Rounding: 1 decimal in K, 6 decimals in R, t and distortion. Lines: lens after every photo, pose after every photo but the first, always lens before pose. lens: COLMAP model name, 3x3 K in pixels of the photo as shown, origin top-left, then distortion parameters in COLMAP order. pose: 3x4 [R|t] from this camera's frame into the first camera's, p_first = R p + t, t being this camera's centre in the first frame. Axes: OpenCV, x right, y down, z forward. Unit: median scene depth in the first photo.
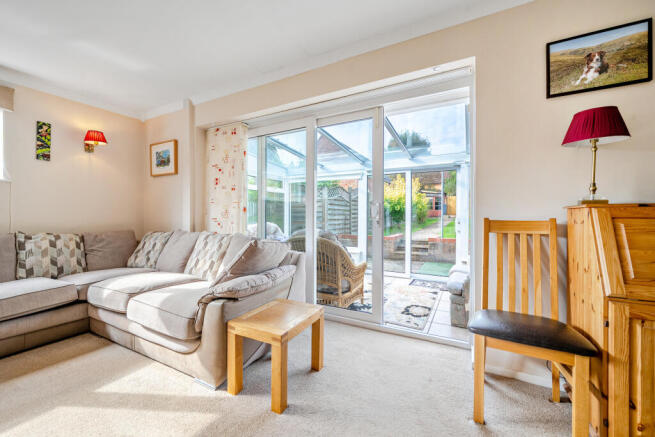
lens RADIAL K [[269.6, 0, 327.9], [0, 269.6, 213.2], [0, 0, 1]] dist [-0.000858, 0.000000]
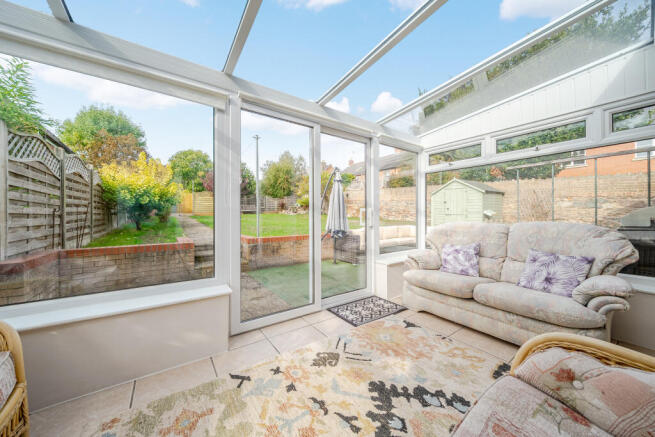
lens RADIAL K [[228.0, 0, 325.7], [0, 228.0, 212.3], [0, 0, 1]] dist [-0.001409, -0.000088]
pose [[0.437642, 0.015201, 0.899021, -0.081257], [-0.009138, 0.999881, -0.012457, 0.018534], [-0.899103, -0.002764, 0.437729, 0.434843]]
